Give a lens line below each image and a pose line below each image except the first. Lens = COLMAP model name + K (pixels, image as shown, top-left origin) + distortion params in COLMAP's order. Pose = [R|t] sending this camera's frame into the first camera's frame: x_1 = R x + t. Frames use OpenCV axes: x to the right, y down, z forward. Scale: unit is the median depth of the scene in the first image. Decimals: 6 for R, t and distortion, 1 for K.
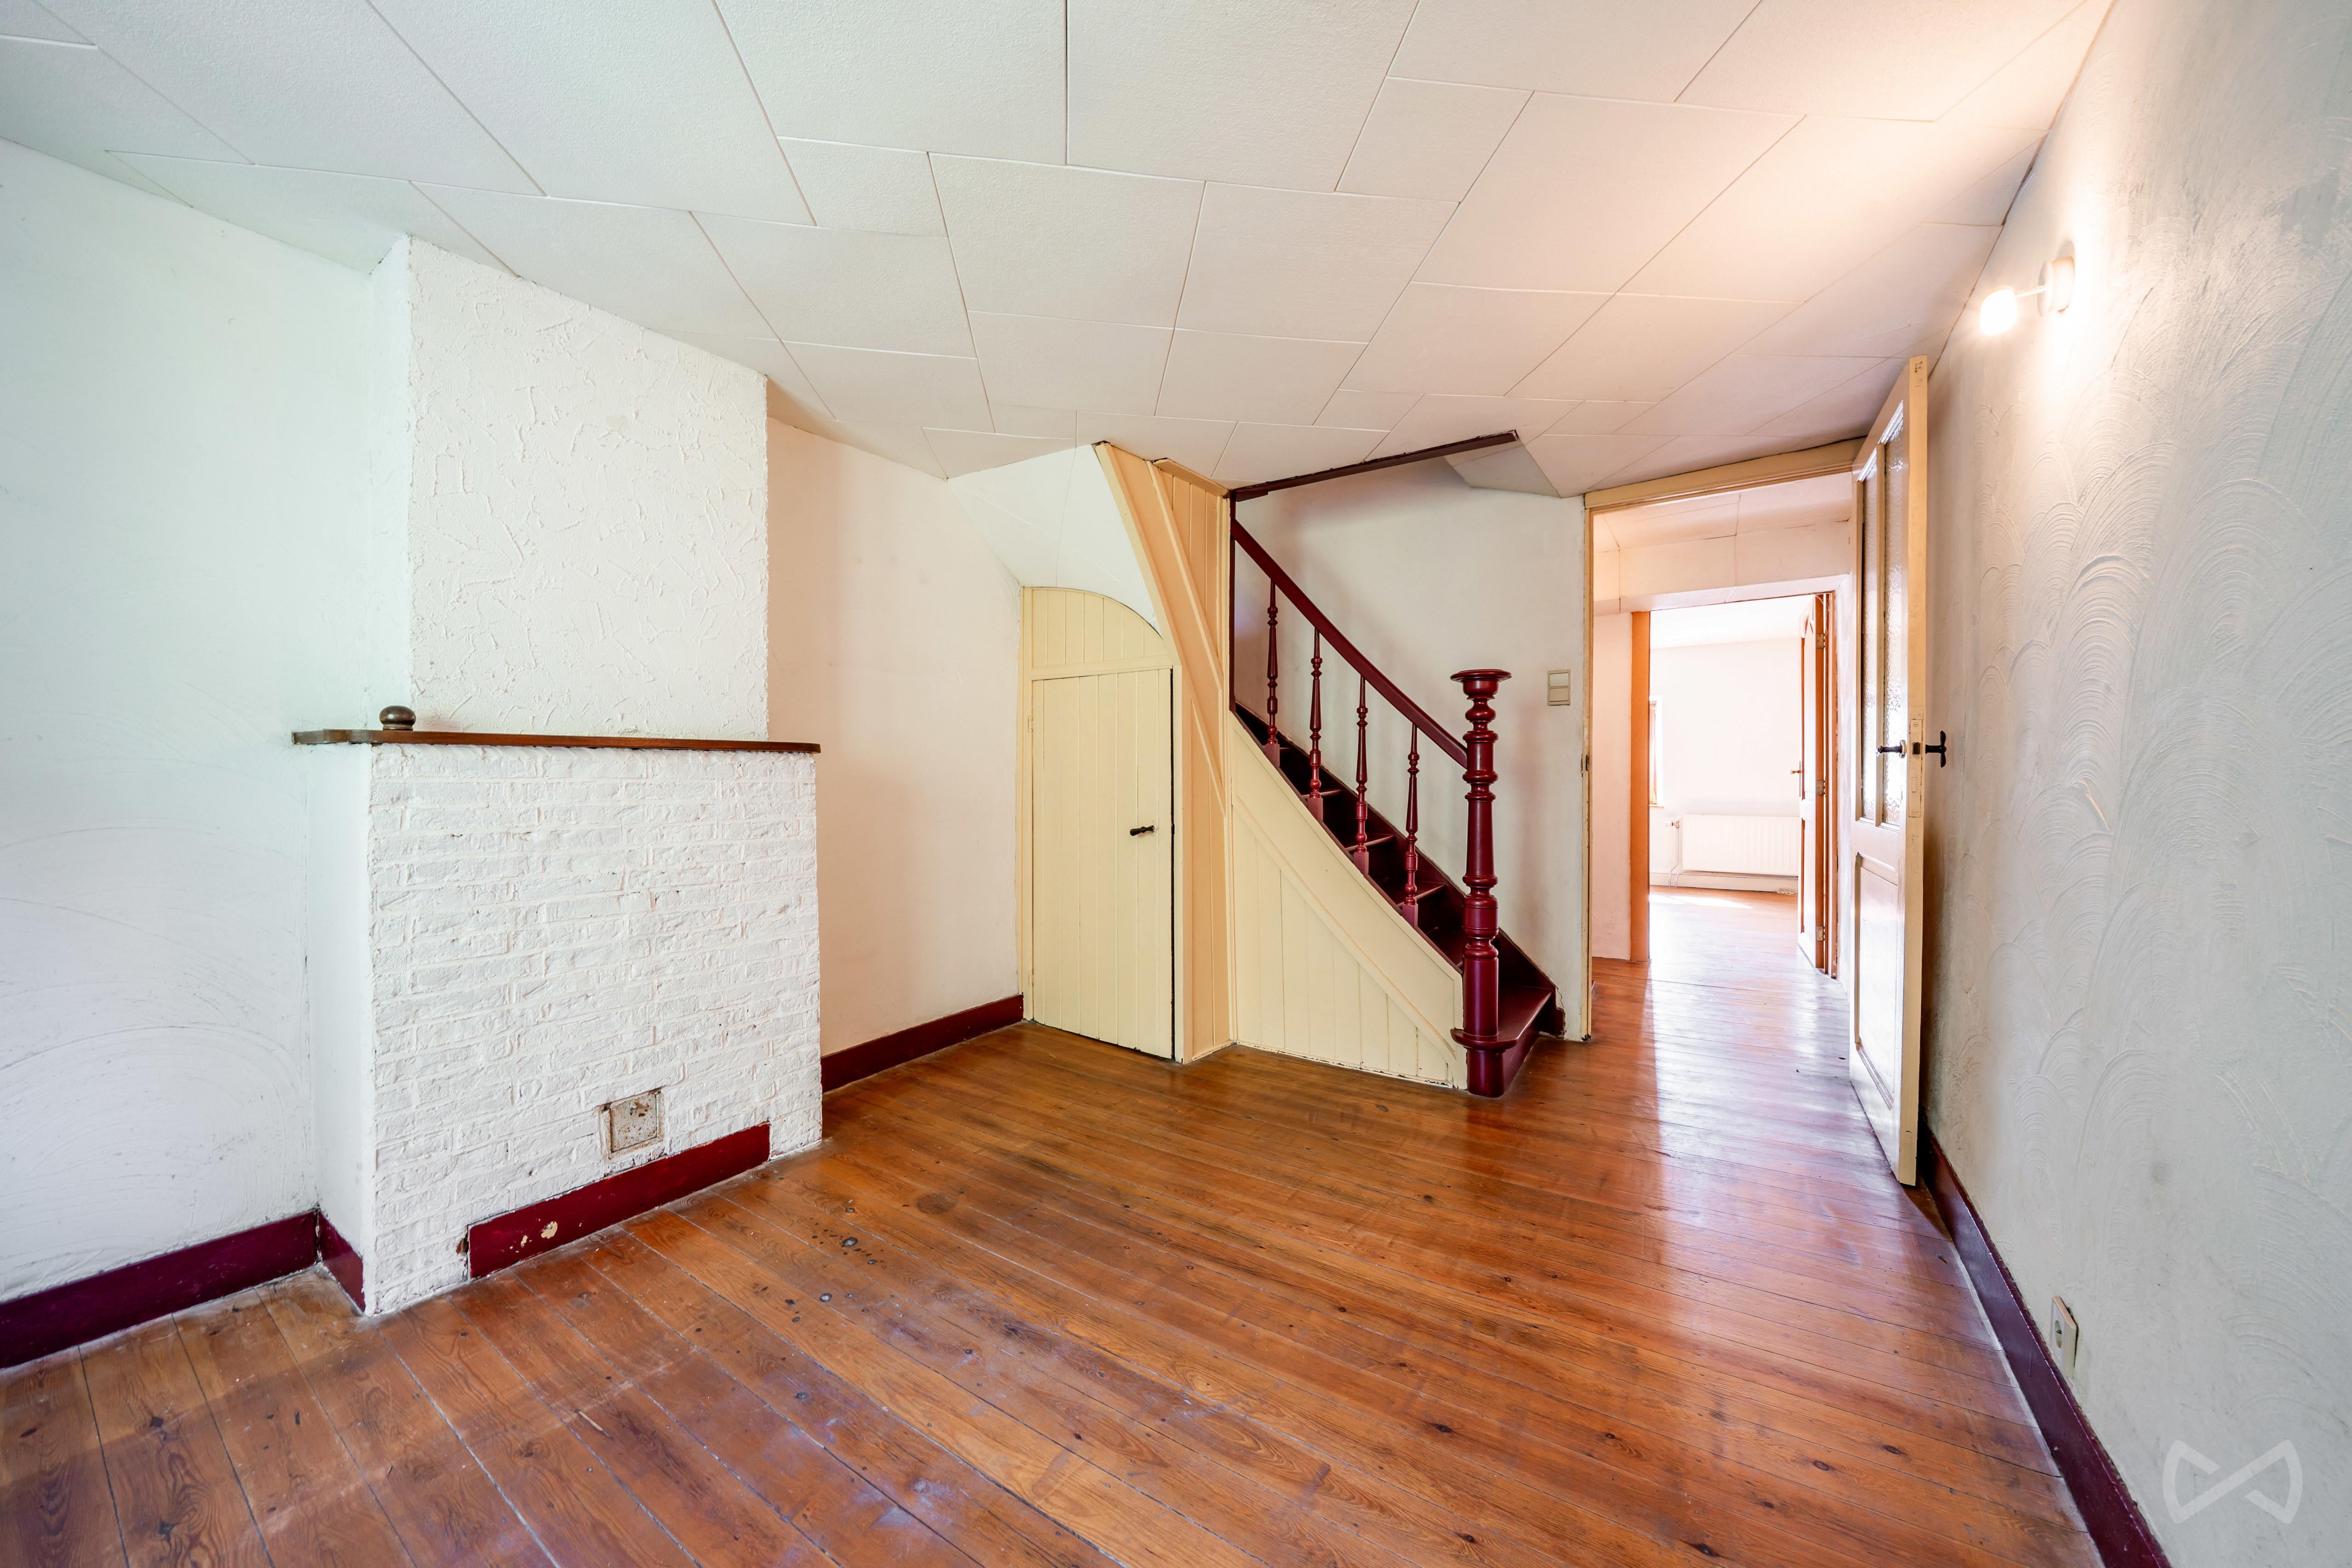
lens RADIAL K [[800.8, 0, 1184.4], [0, 800.8, 784.8], [0, 0, 1]] dist [0.000008, 0.000003]
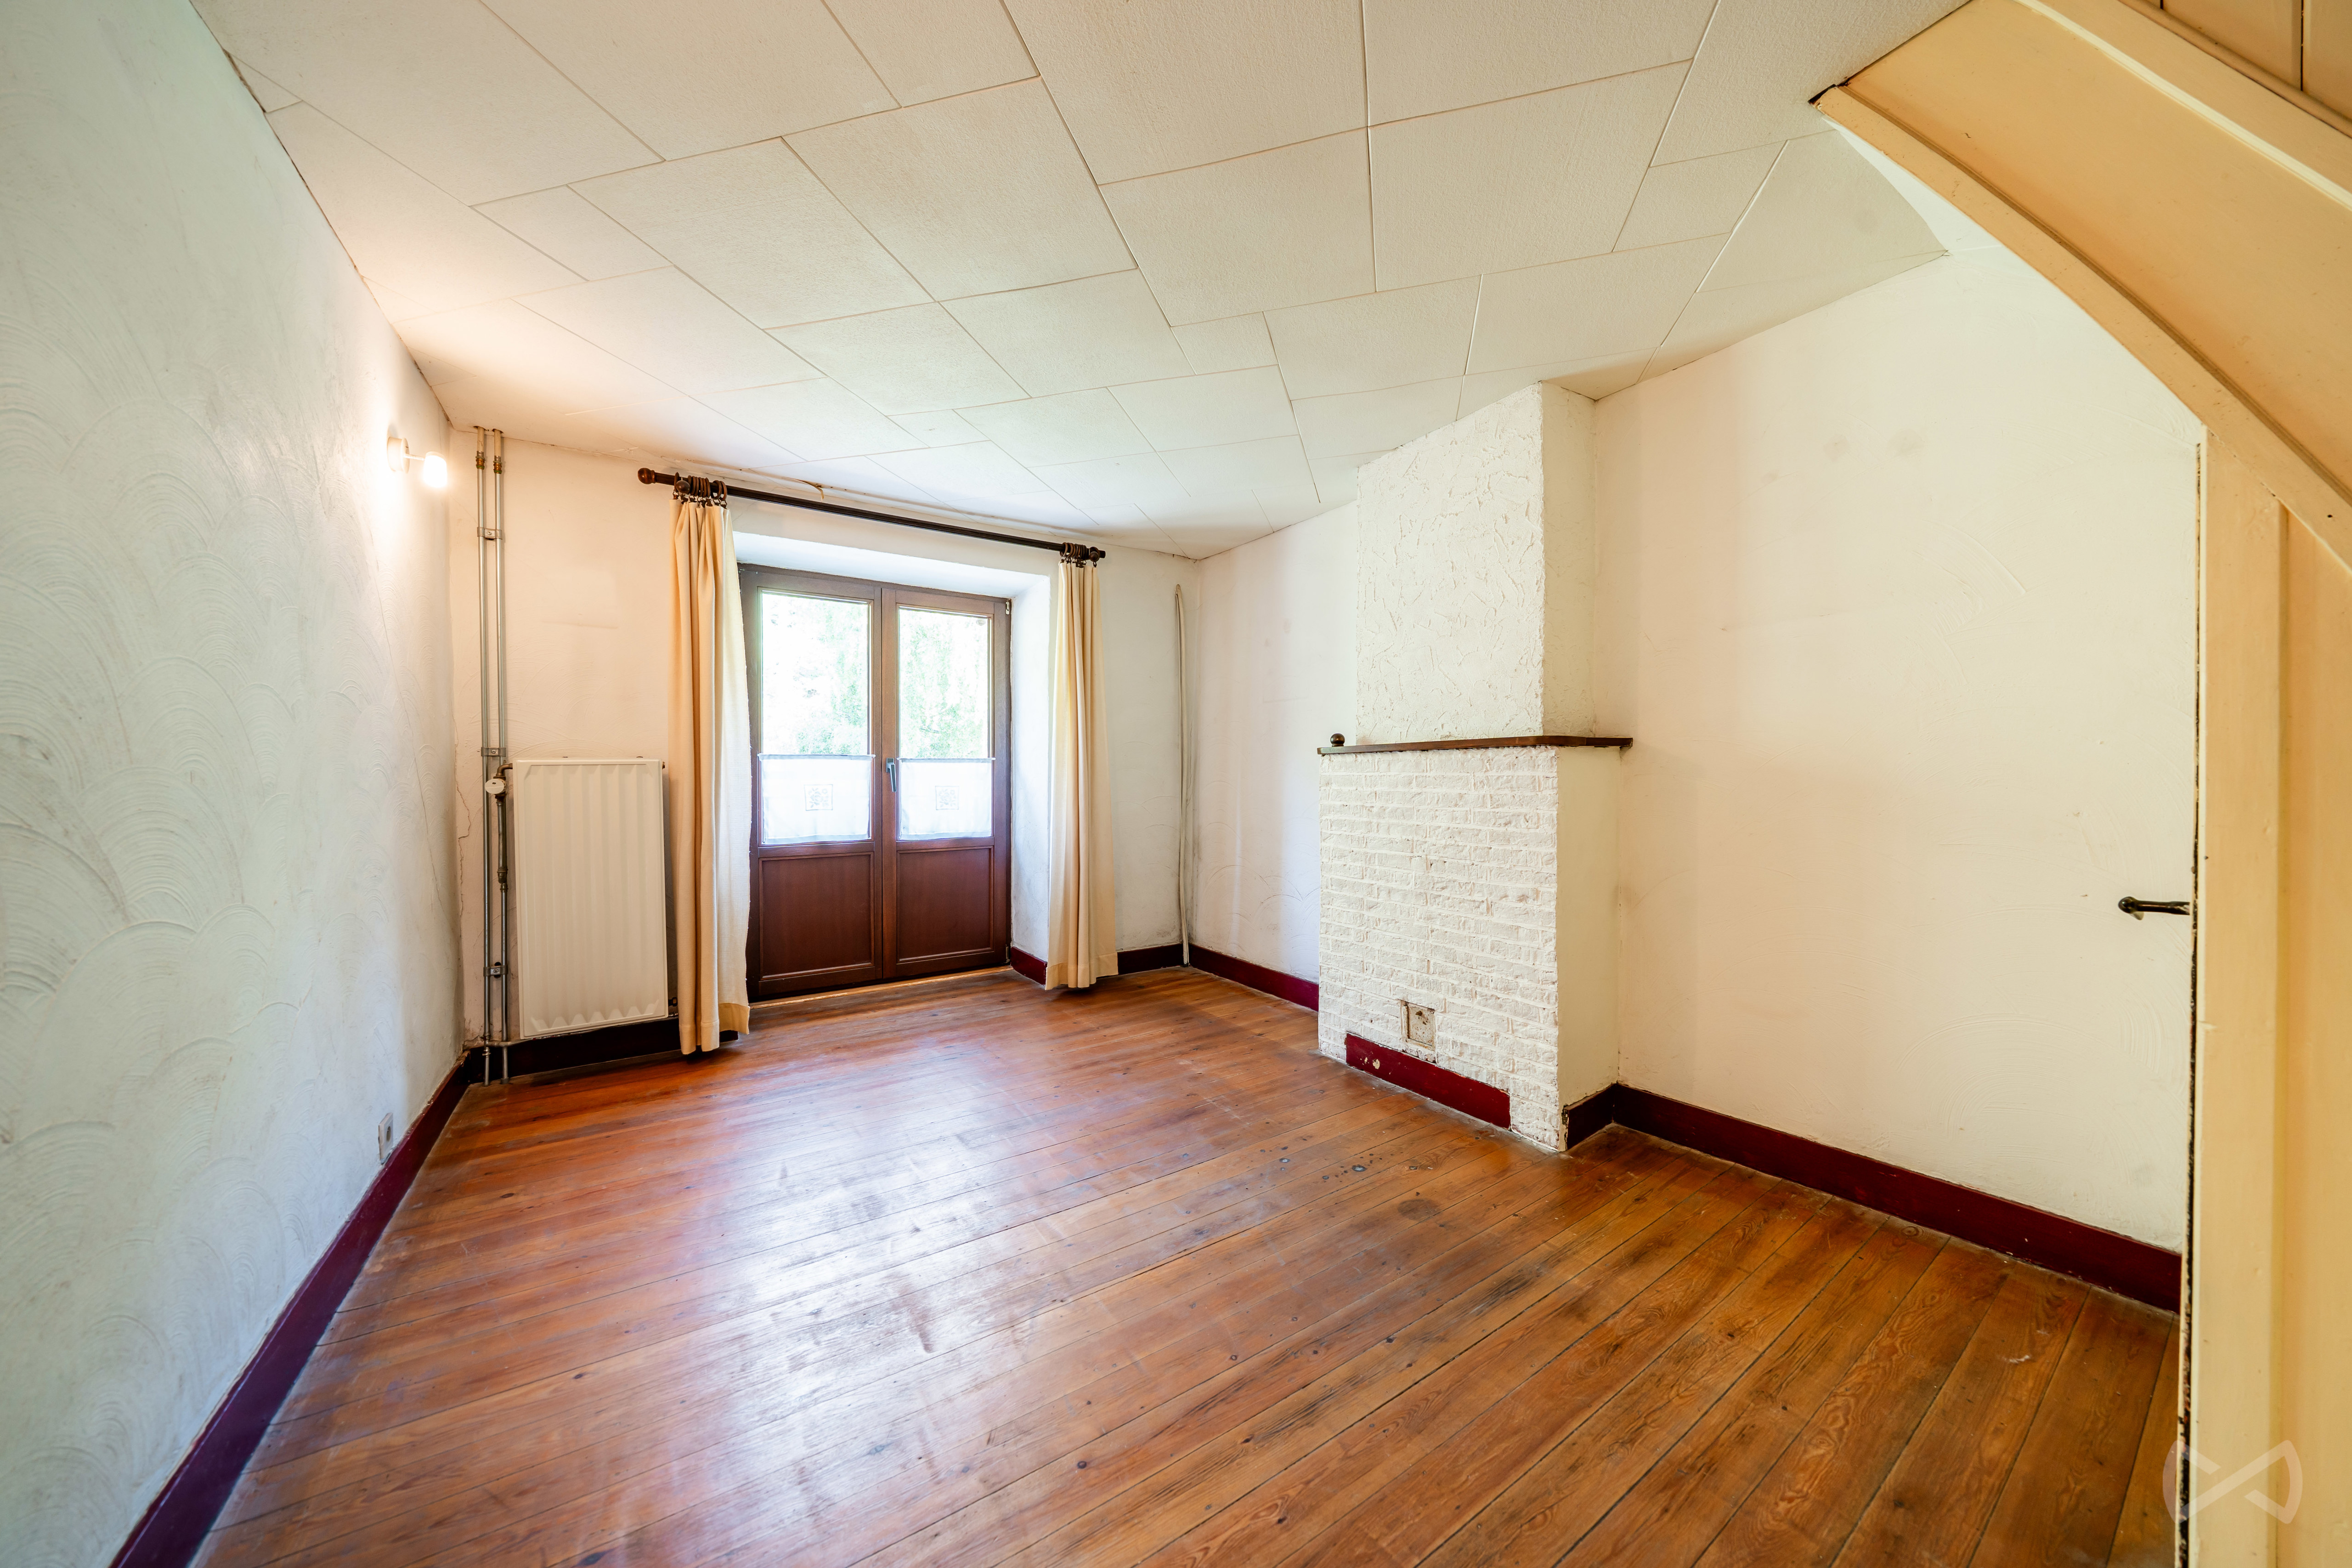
lens RADIAL K [[800.9, 0, 1187.3], [0, 800.9, 781.3], [0, 0, 1]] dist [0.000008, 0.000003]
pose [[-0.380689, 0.006574, -0.924680, 0.668996], [-0.005324, 0.999943, 0.009301, -0.002799], [0.924688, 0.008464, -0.380632, 1.070302]]
